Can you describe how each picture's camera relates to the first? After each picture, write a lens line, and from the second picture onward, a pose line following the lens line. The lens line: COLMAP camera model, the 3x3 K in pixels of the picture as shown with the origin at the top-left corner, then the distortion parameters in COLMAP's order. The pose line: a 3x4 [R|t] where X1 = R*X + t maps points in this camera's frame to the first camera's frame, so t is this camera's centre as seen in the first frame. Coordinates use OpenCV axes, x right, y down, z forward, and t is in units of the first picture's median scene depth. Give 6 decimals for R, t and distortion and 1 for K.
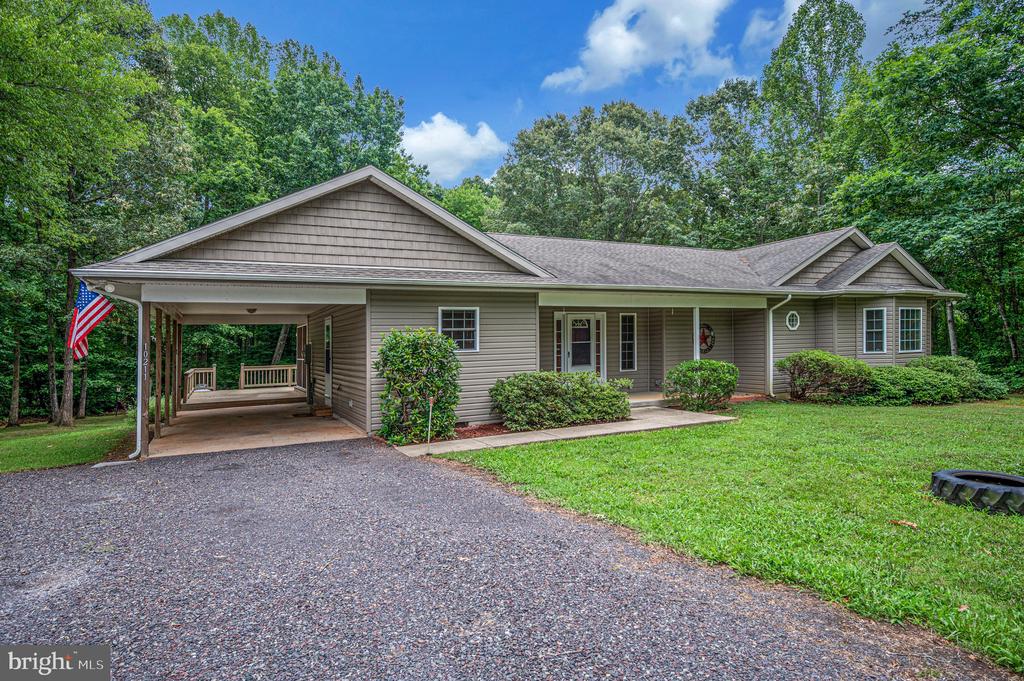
lens RADIAL K [[561.6, 0, 512.0], [0, 561.6, 340.5], [0, 0, 1]] dist [-0.002236, -0.000099]
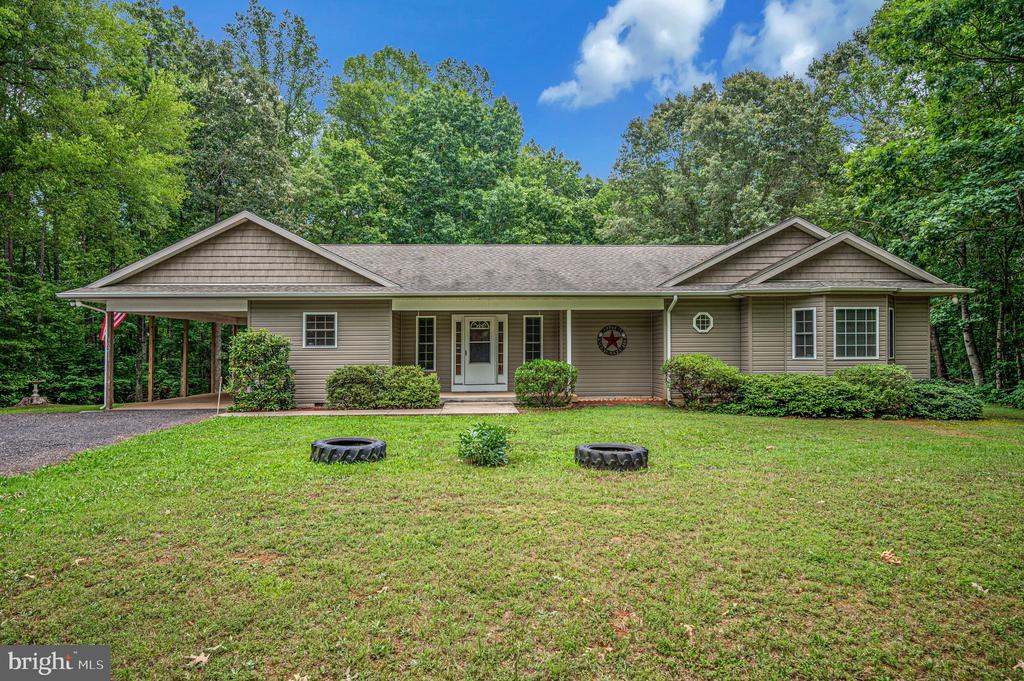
lens RADIAL K [[614.7, 0, 512.0], [0, 614.7, 340.5], [0, 0, 1]] dist [-0.001551, -0.000751]
pose [[0.912849, 0.012399, -0.408109, 0.678447], [-0.012786, 0.999917, 0.001778, -0.003002], [0.408097, 0.003595, 0.912931, -0.075178]]
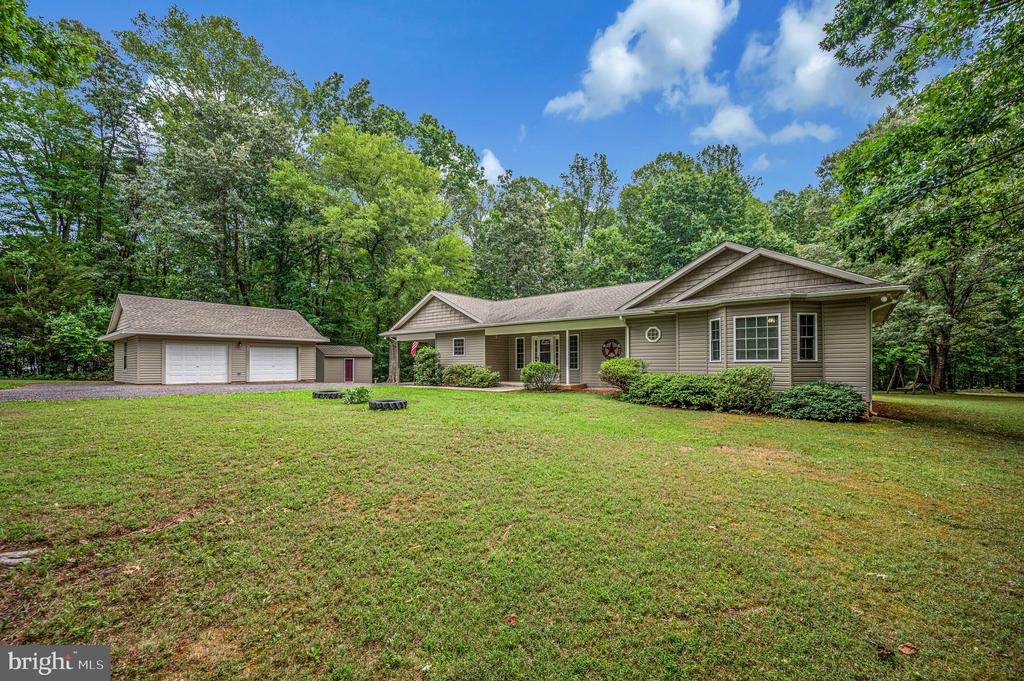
lens RADIAL K [[415.5, 0, 512.0], [0, 415.5, 340.5], [0, 0, 1]] dist [0.001646, 0.000129]
pose [[0.398477, -0.029225, -0.916713, 1.317045], [-0.002088, 0.999461, -0.032771, 0.009800], [0.917176, 0.014972, 0.398201, 0.373317]]
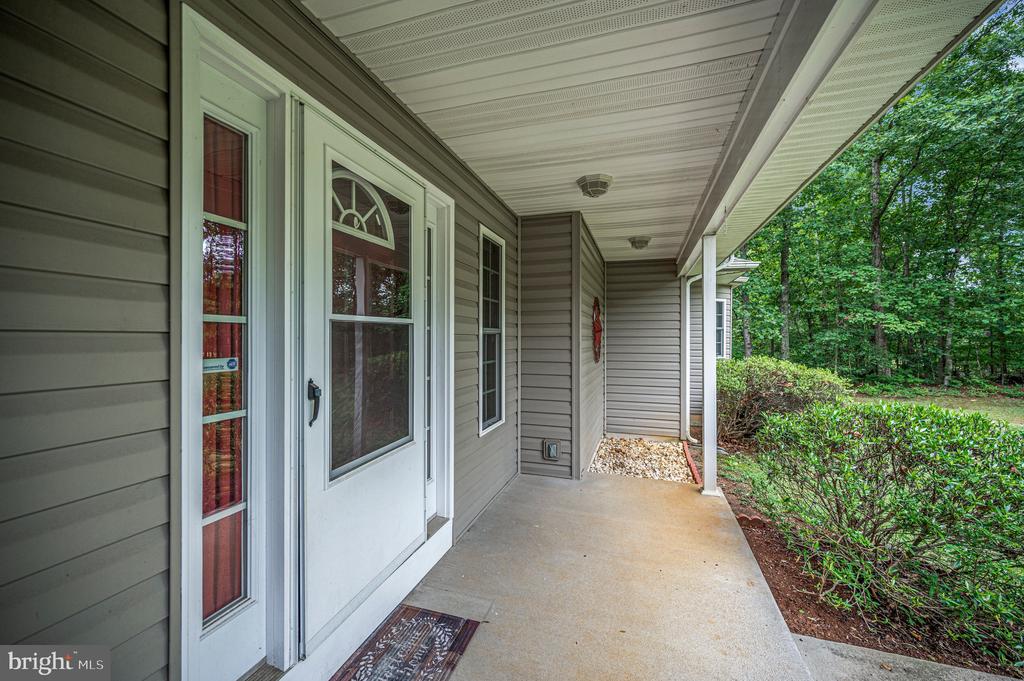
lens RADIAL K [[415.5, 0, 512.0], [0, 415.5, 340.5], [0, 0, 1]] dist [0.001646, 0.000129]
pose [[0.703663, 0.018801, 0.710285, 0.062802], [-0.014395, 0.999822, -0.012204, 0.010712], [-0.710388, -0.001637, 0.703808, 0.889365]]
